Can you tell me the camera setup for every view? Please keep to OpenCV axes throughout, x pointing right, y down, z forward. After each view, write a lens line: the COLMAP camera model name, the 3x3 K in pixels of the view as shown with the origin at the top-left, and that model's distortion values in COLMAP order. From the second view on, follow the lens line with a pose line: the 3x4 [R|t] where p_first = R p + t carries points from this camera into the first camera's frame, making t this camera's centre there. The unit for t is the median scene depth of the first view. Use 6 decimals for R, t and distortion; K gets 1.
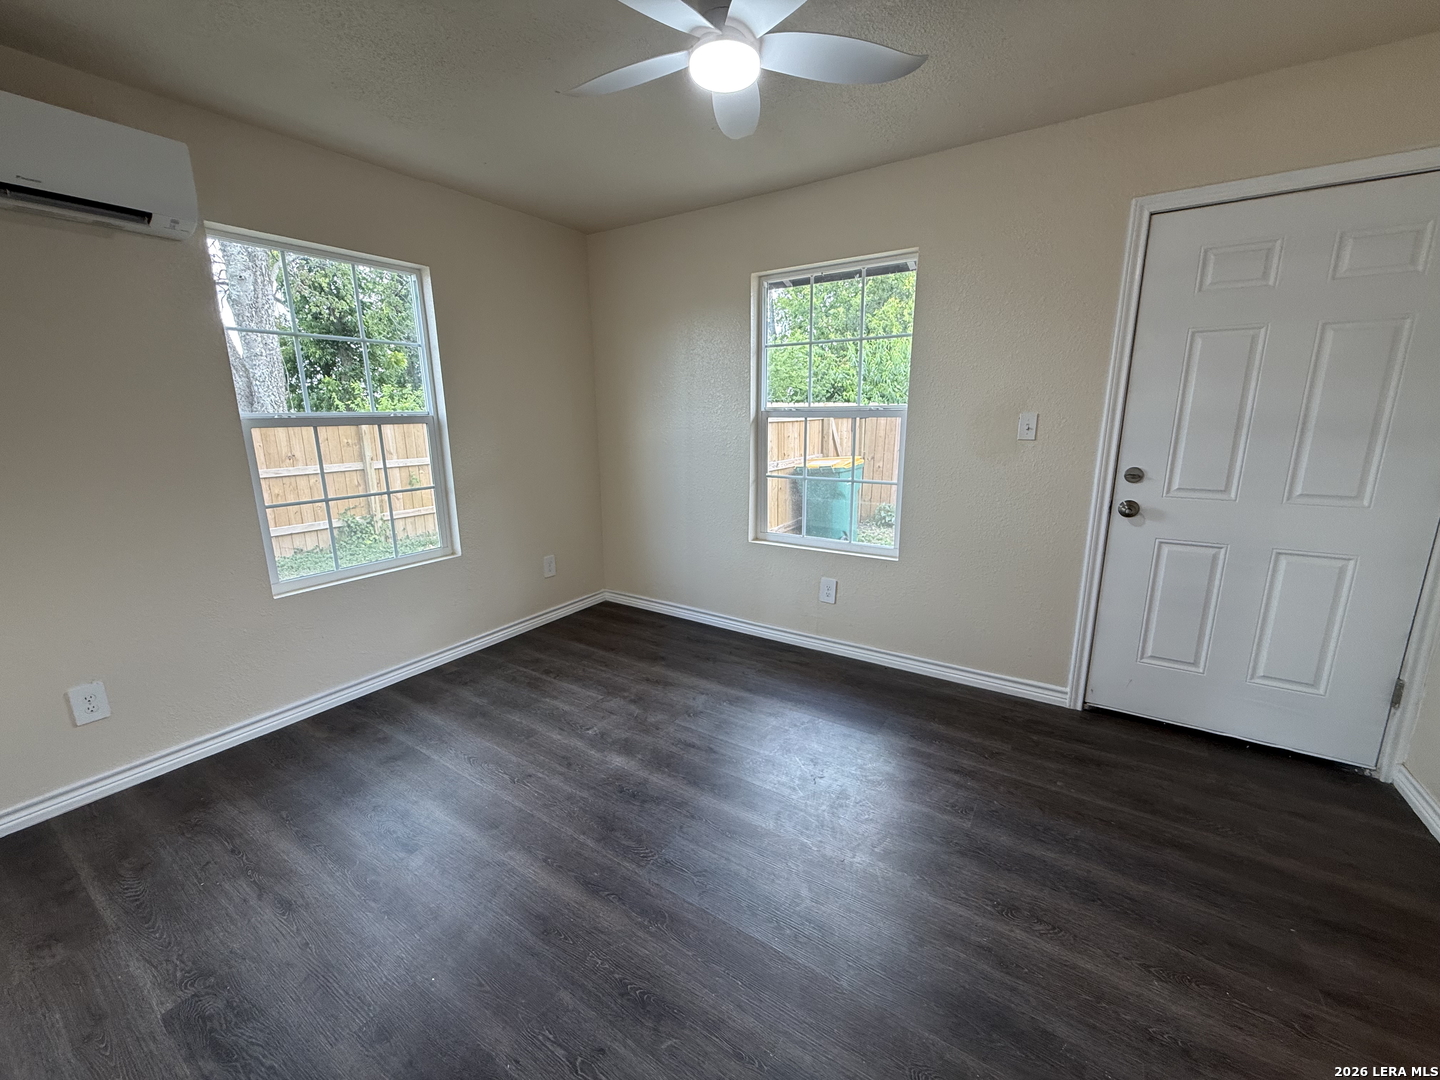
lens RADIAL K [[575.4, 0, 720.0], [0, 575.4, 540.0], [0, 0, 1]] dist [-0.019747, 0.007547]
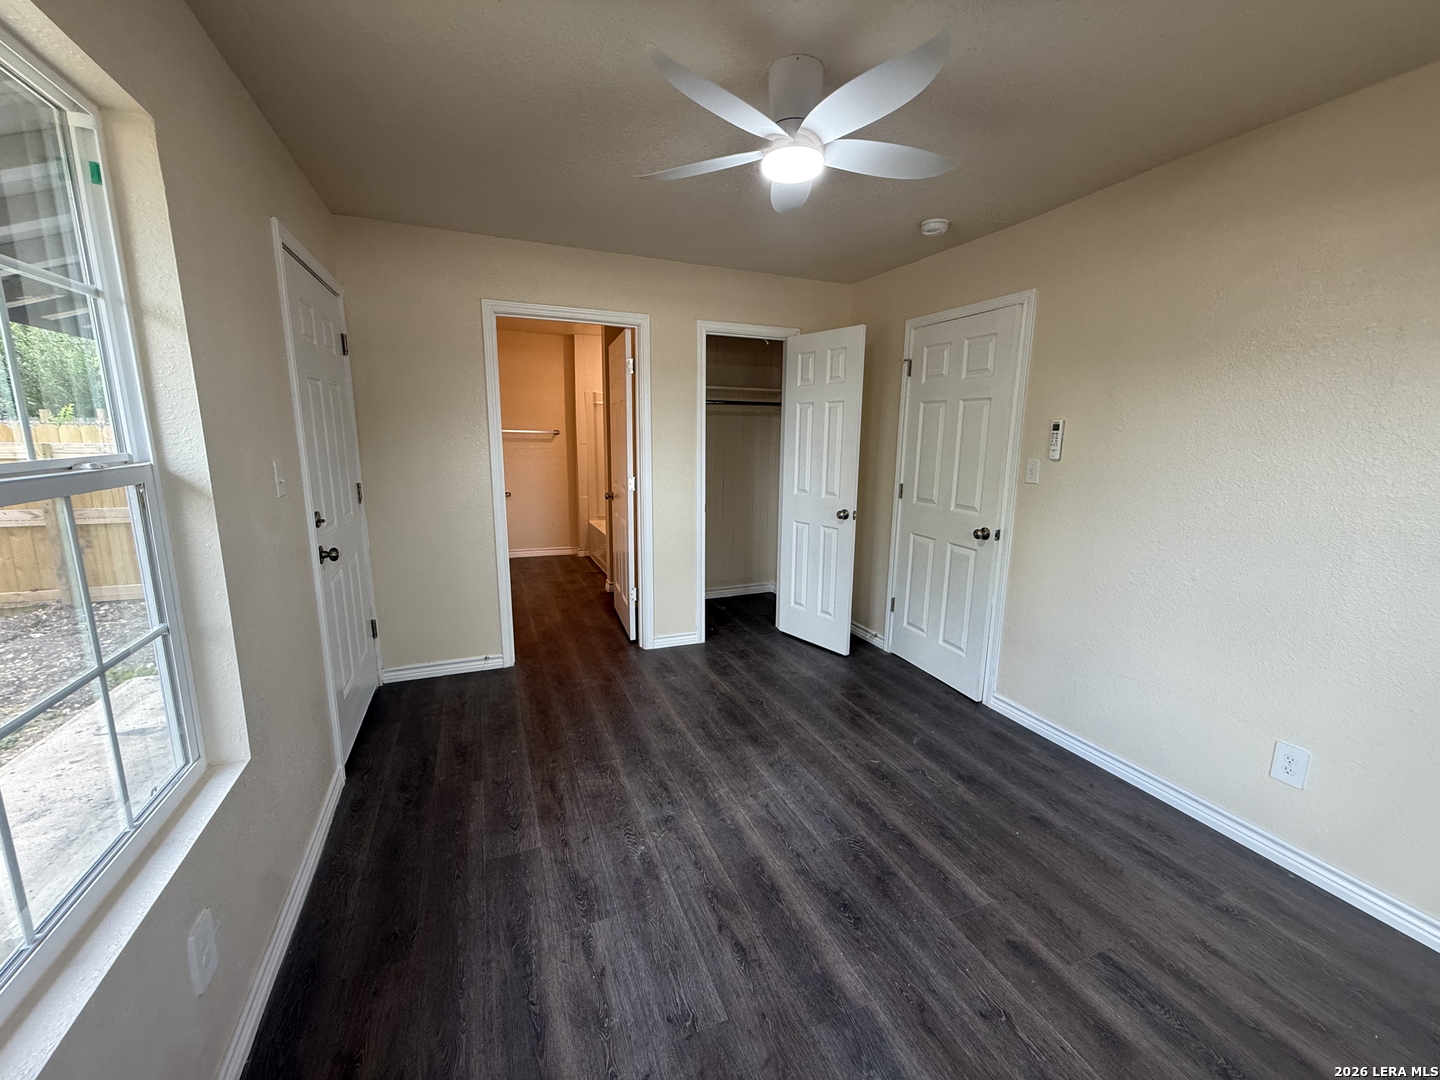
lens RADIAL K [[575.4, 0, 720.0], [0, 575.4, 540.0], [0, 0, 1]] dist [-0.019747, 0.007547]
pose [[-0.828353, -0.104466, 0.550380, -0.405886], [0.120444, 0.926273, 0.357088, -0.386014], [-0.547106, 0.362085, -0.754699, 1.541642]]
